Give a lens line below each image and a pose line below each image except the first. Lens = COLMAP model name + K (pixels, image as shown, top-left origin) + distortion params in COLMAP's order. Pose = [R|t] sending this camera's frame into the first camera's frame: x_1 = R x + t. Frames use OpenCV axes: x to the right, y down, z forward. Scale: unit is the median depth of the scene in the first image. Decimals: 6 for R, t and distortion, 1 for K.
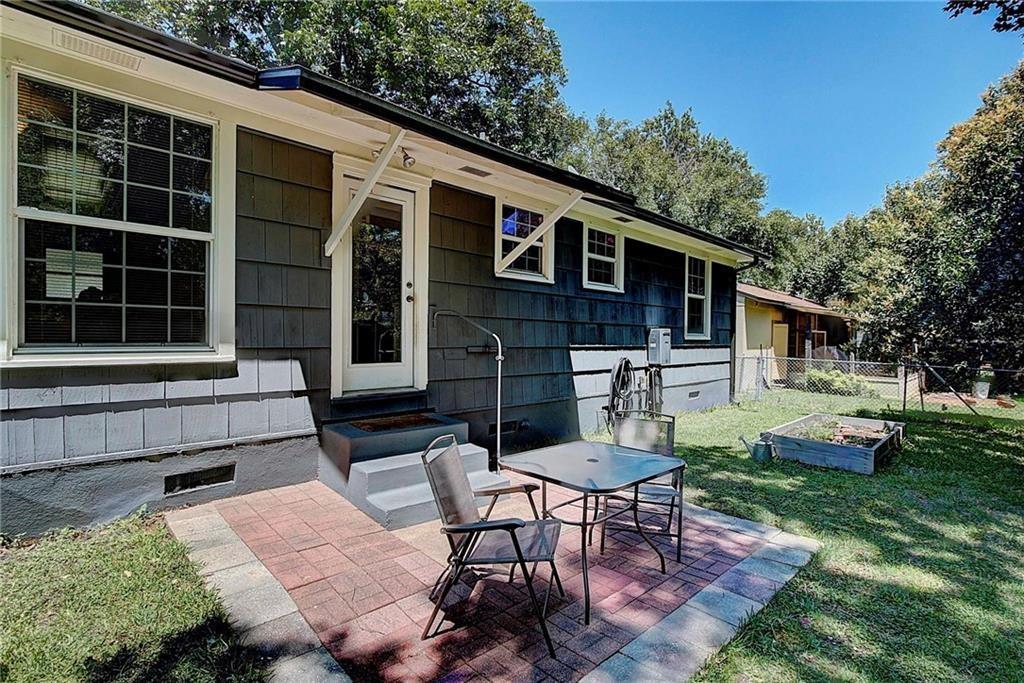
lens RADIAL K [[470.0, 0, 512.0], [0, 470.0, 341.5], [0, 0, 1]] dist [-0.001384, 0.000161]
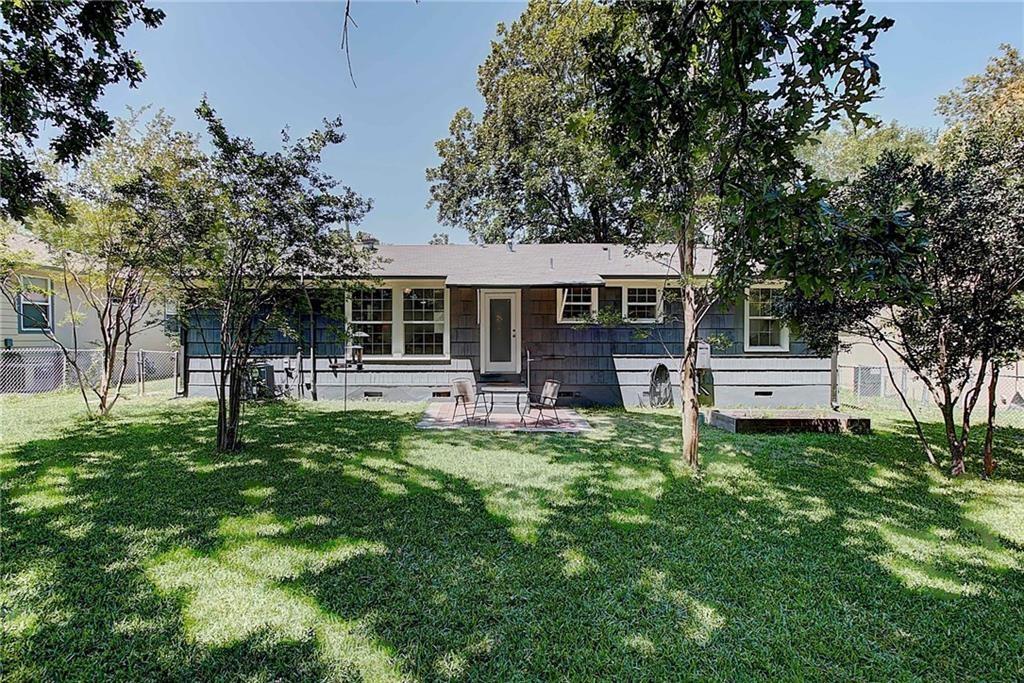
lens RADIAL K [[486.0, 0, 512.0], [0, 486.0, 341.5], [0, 0, 1]] dist [-0.003464, -0.000127]
pose [[0.723952, -0.013959, -0.689709, 1.528261], [0.002914, 0.999848, -0.017177, -0.018257], [0.689844, 0.010426, 0.723883, -0.850596]]
